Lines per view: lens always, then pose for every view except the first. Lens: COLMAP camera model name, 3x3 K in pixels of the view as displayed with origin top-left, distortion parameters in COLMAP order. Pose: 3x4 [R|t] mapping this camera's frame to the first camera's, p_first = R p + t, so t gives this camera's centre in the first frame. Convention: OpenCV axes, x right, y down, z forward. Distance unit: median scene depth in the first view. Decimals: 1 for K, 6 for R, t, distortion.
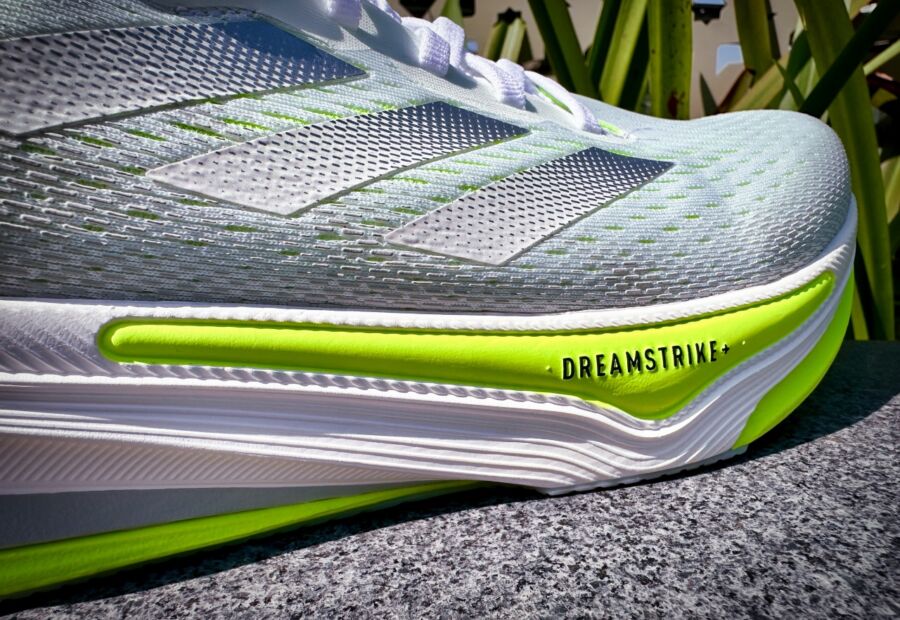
lens RADIAL K [[643.0, 0, 448.2], [0, 643.0, 355.3], [0, 0, 1]] dist [-0.005839, 0.002416]
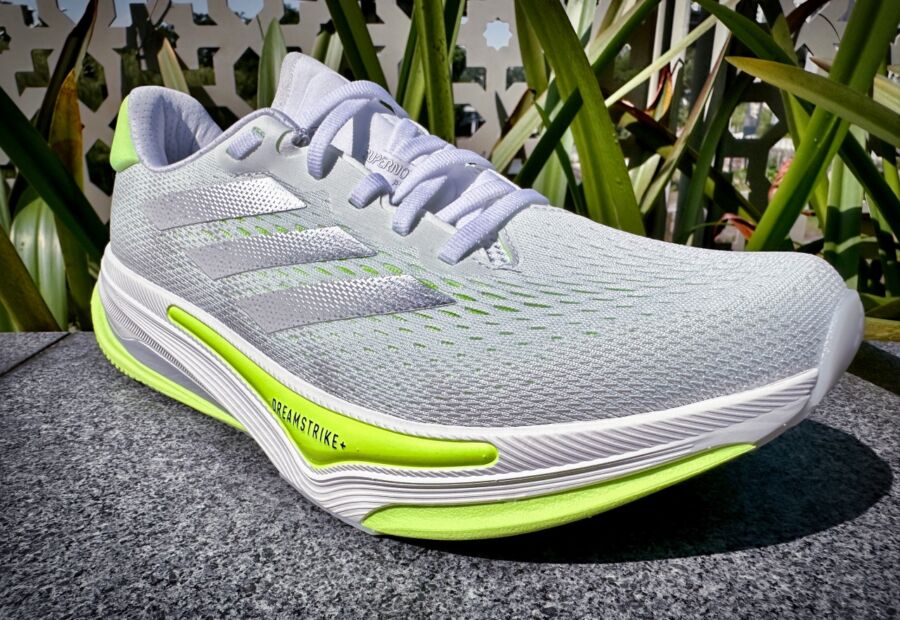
lens RADIAL K [[638.1, 0, 446.4], [0, 638.1, 341.1], [0, 0, 1]] dist [-0.006987, 0.002339]
pose [[0.971934, -0.036876, 0.232345, 0.097453], [0.029620, 0.998961, 0.034642, -0.101328], [-0.233381, -0.026787, 0.972016, -1.108209]]
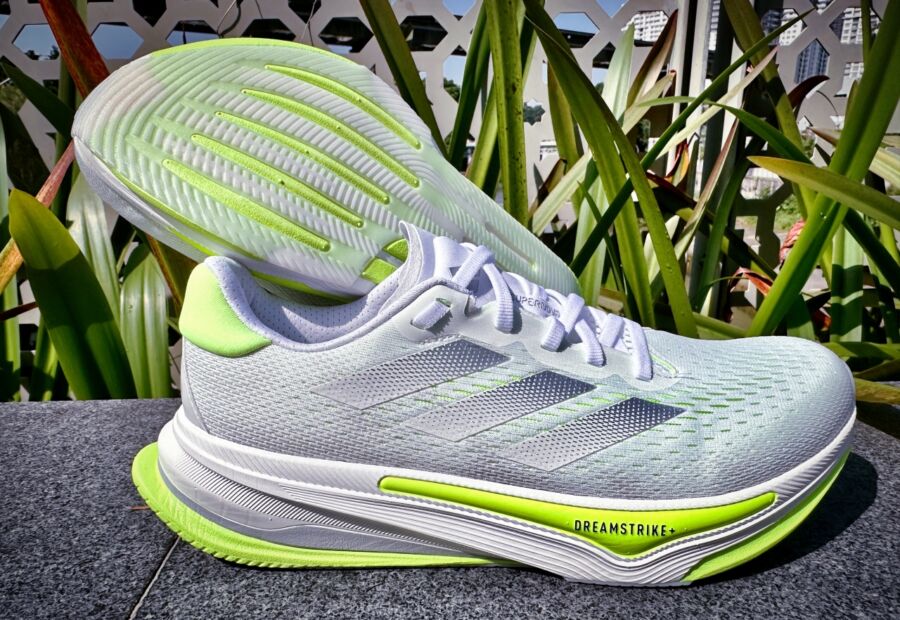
lens RADIAL K [[634.8, 0, 440.6], [0, 634.8, 346.9], [0, 0, 1]] dist [0.000660, -0.000768]
pose [[0.972805, -0.040082, 0.228133, -0.814960], [0.042278, 0.999095, -0.004742, -0.351060], [-0.227736, 0.014258, 0.973618, -1.890935]]
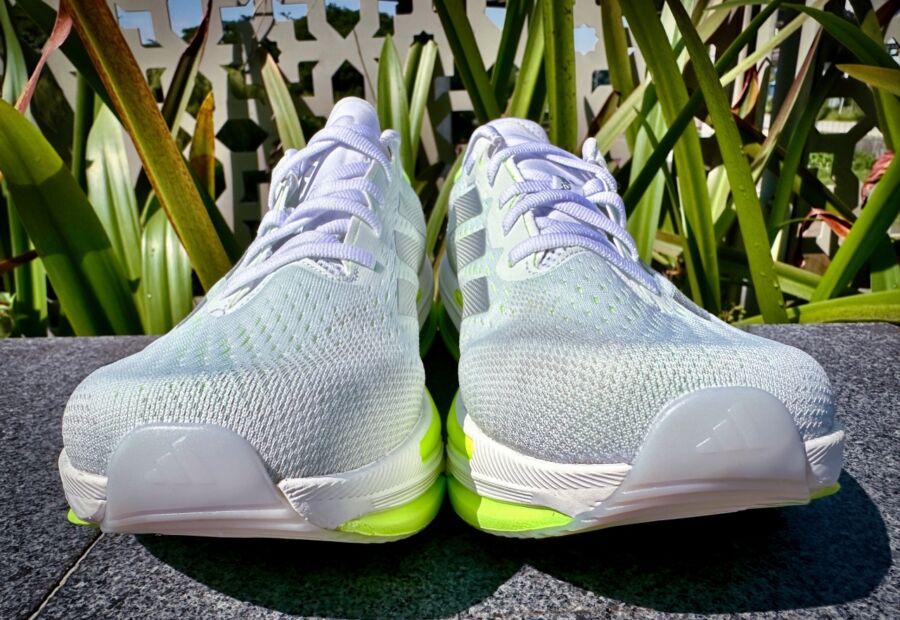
lens RADIAL K [[637.7, 0, 451.2], [0, 637.7, 337.0], [0, 0, 1]] dist [-0.000277, -0.001314]
pose [[0.984229, -0.044002, 0.171340, -0.610422], [0.038380, 0.998615, 0.035991, -0.164531], [-0.172686, -0.028847, 0.984554, -1.361318]]
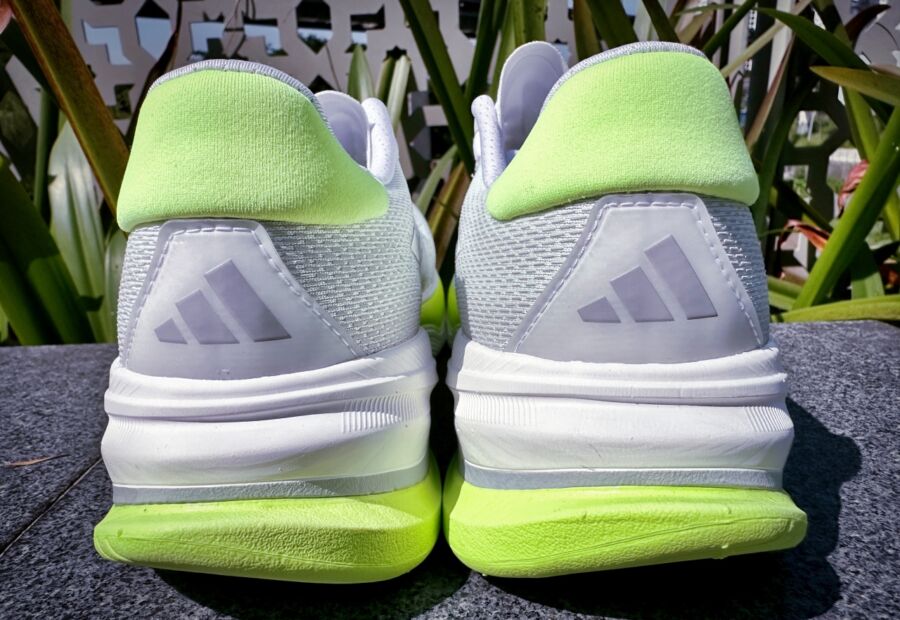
lens RADIAL K [[638.8, 0, 447.9], [0, 638.8, 334.9], [0, 0, 1]] dist [-0.006737, 0.002205]
pose [[0.979352, -0.047379, 0.196532, -0.506129], [0.049503, 0.998757, -0.005905, -0.037813], [-0.196007, 0.015512, 0.980480, -1.152584]]
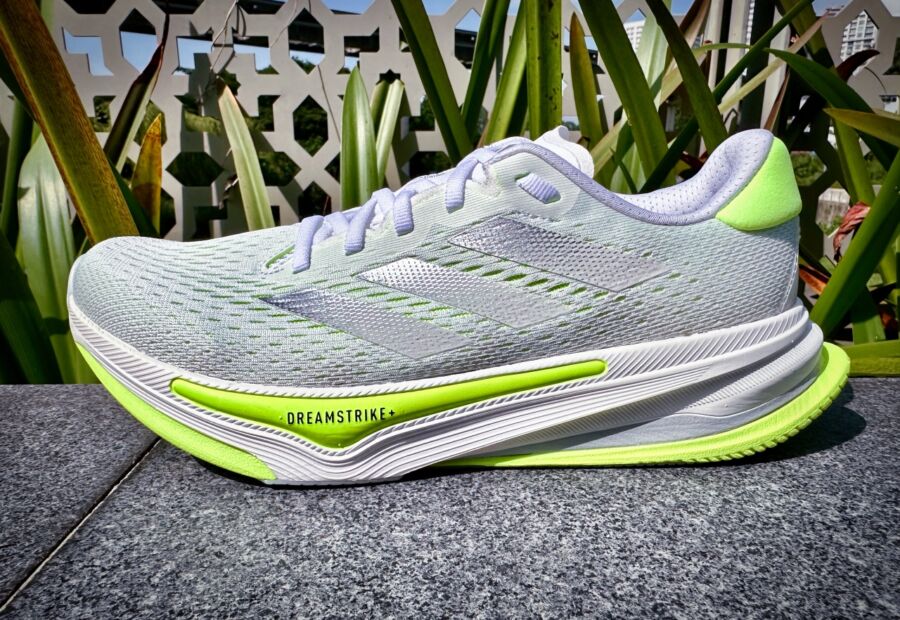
lens RADIAL K [[632.3, 0, 451.4], [0, 632.3, 331.3], [0, 0, 1]] dist [-0.003469, 0.003025]
pose [[0.969832, -0.015455, 0.243286, -0.619924], [0.026613, 0.998736, -0.042645, -0.182749], [-0.242319, 0.047833, 0.969017, -0.758004]]
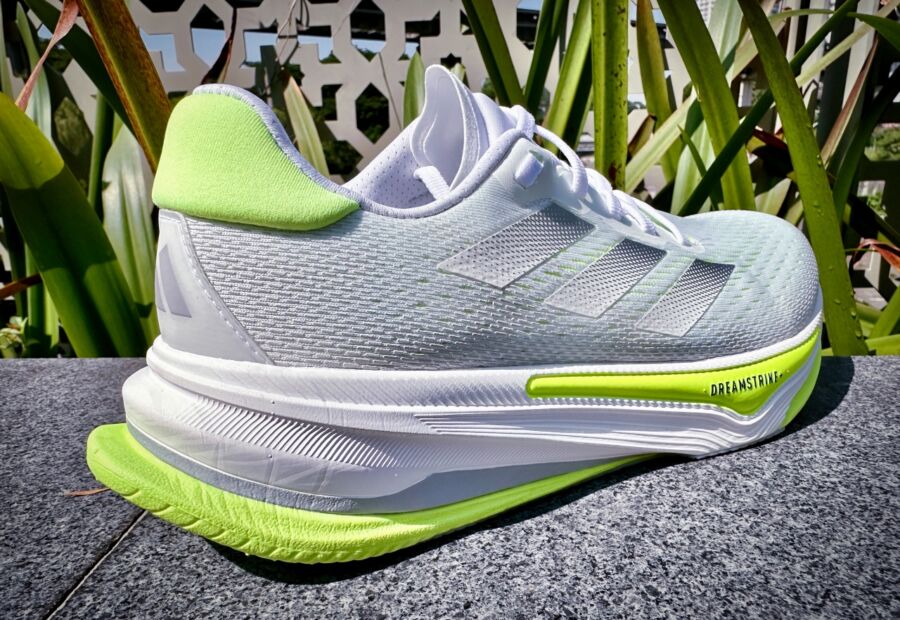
lens RADIAL K [[640.0, 0, 445.5], [0, 640.0, 344.8], [0, 0, 1]] dist [-0.005349, 0.003484]
pose [[0.989734, -0.021465, 0.141303, -0.659417], [0.023020, 0.999691, -0.009374, -0.107872], [-0.141059, 0.012530, 0.989922, -0.902456]]
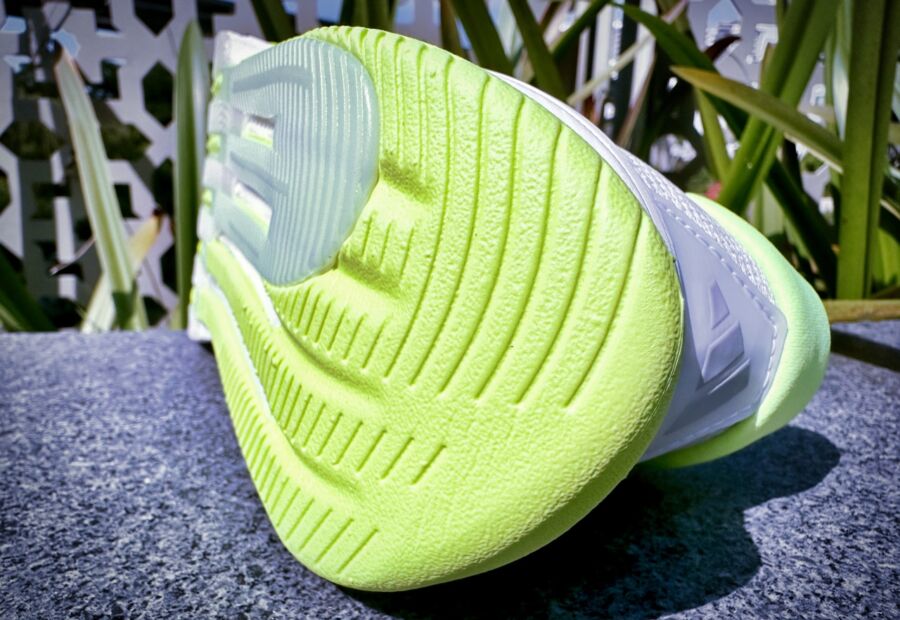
lens RADIAL K [[634.3, 0, 432.8], [0, 634.3, 366.7], [0, 0, 1]] dist [-0.010588, -0.000071]
pose [[0.935587, -0.042396, 0.350543, -0.066385], [0.043245, 0.999050, 0.005409, 0.112895], [-0.350439, 0.010099, 0.936531, -0.637606]]
